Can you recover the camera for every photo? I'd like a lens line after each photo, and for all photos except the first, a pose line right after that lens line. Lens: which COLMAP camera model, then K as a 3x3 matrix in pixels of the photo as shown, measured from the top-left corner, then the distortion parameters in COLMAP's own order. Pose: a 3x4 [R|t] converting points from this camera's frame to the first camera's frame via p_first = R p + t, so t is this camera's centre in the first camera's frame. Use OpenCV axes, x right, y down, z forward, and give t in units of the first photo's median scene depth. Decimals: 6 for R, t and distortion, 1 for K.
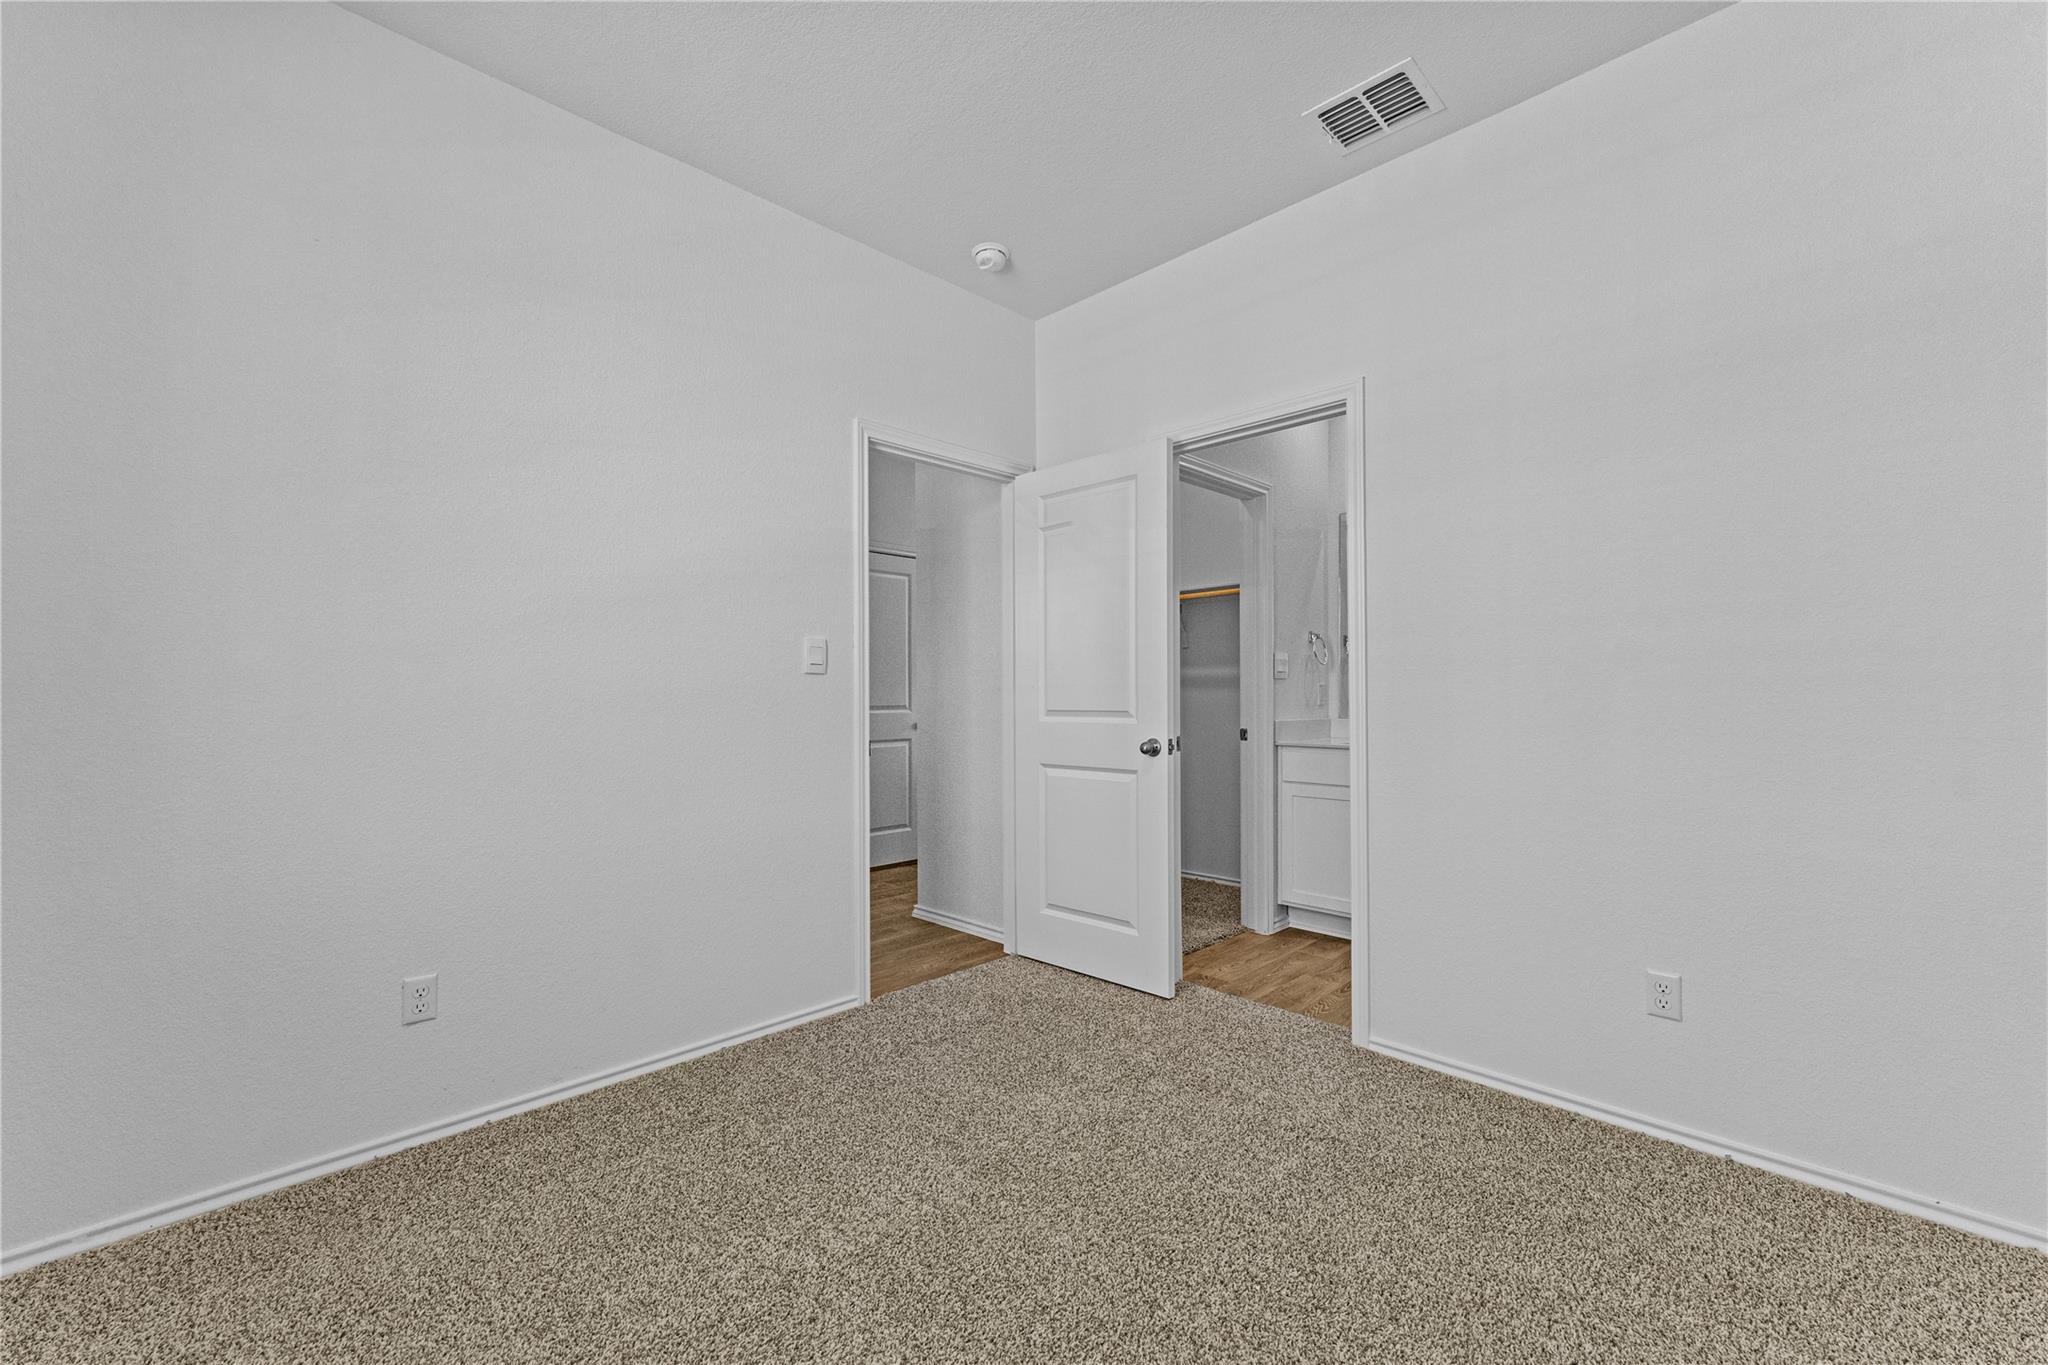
lens RADIAL K [[837.8, 0, 1029.7], [0, 837.8, 689.4], [0, 0, 1]] dist [0.010477, 0.001235]
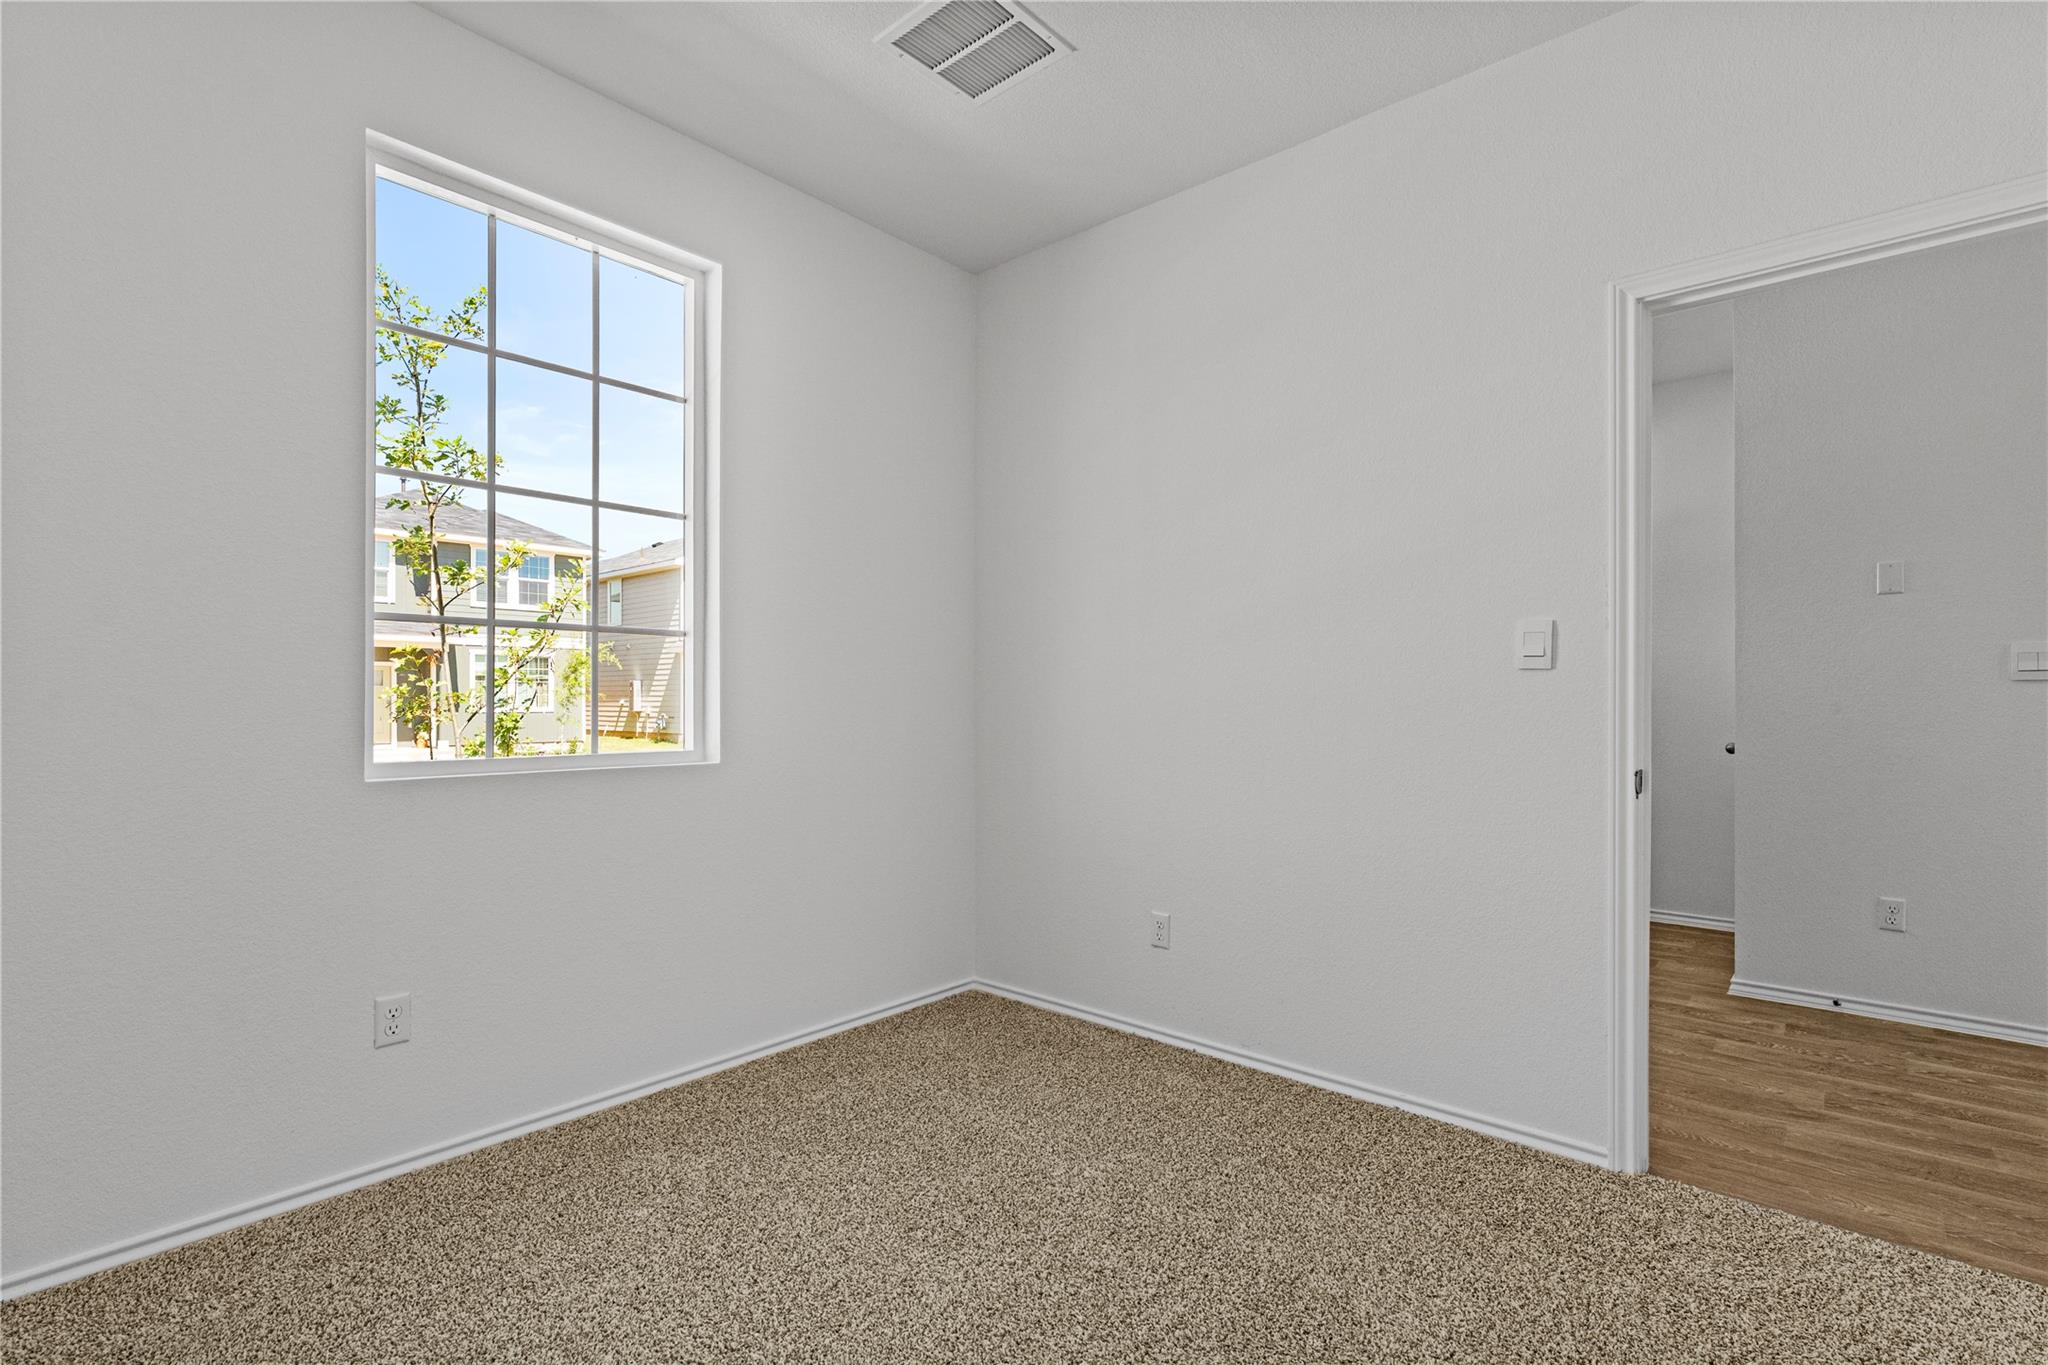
lens RADIAL K [[976.9, 0, 1037.5], [0, 976.9, 694.6], [0, 0, 1]] dist [0.010385, 0.004137]
pose [[0.072096, 0.005413, -0.997383, 0.547482], [0.005484, 0.999968, 0.005823, -0.004114], [0.997383, -0.005889, 0.072064, 0.505174]]
